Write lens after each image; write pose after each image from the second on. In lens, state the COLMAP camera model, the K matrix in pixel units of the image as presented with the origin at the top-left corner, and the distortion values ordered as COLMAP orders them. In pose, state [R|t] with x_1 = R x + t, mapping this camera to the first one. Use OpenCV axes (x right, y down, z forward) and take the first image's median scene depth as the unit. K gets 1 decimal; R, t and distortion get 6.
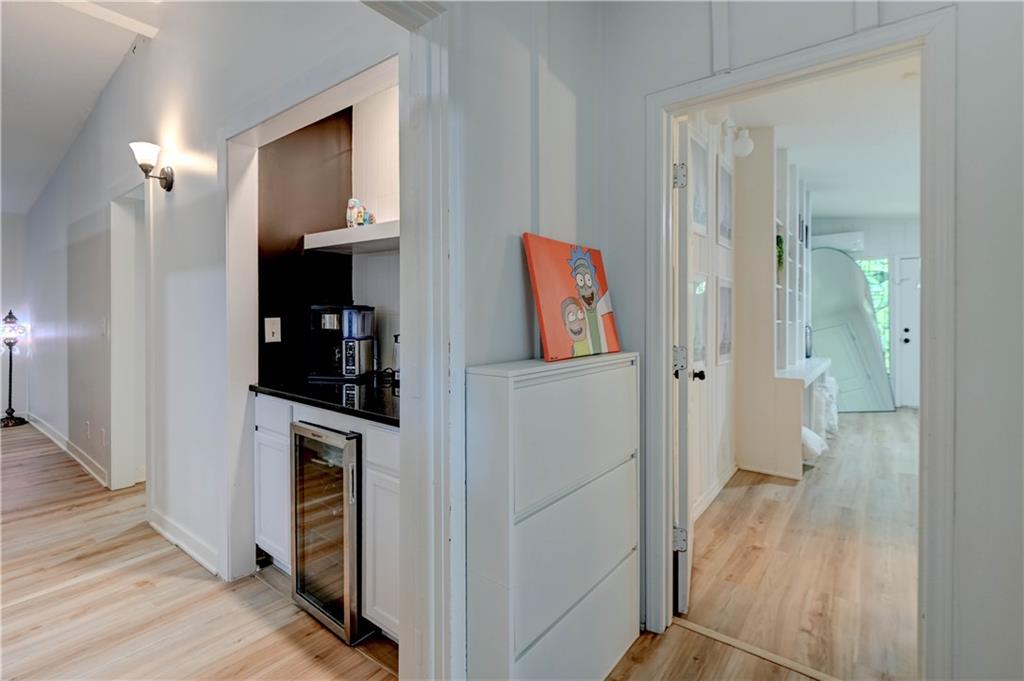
lens RADIAL K [[481.4, 0, 493.8], [0, 481.4, 309.9], [0, 0, 1]] dist [0.000822, -0.000637]
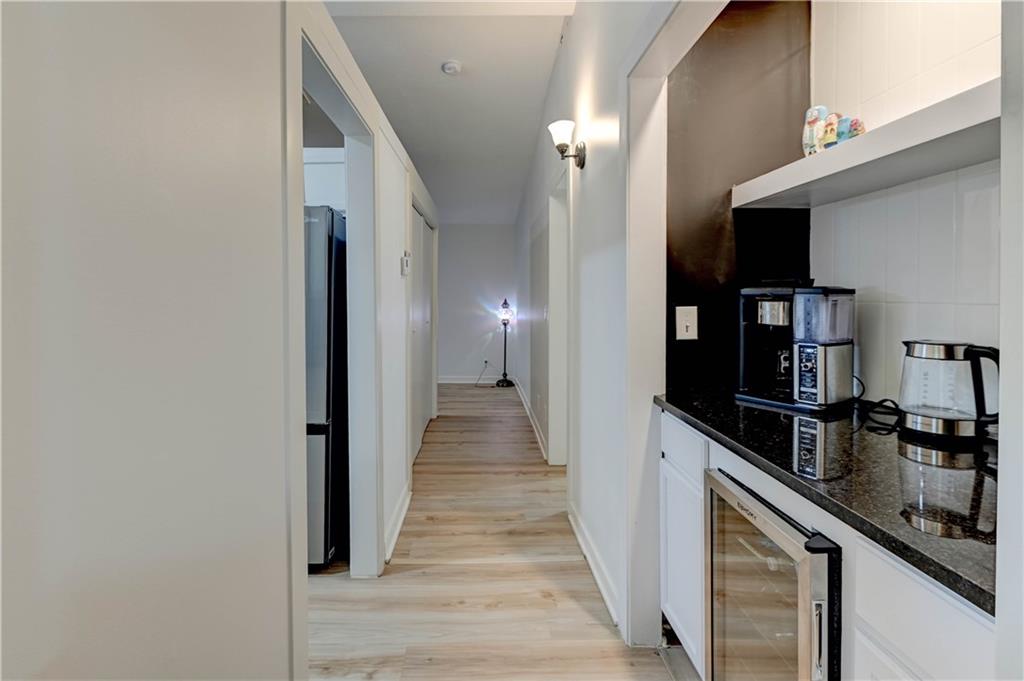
lens RADIAL K [[481.4, 0, 493.8], [0, 481.4, 309.9], [0, 0, 1]] dist [0.000822, -0.000637]
pose [[0.659014, 0.012938, -0.752019, -0.102011], [0.008879, 0.999649, 0.024979, 0.000892], [0.752078, -0.023139, 0.658668, 0.299452]]
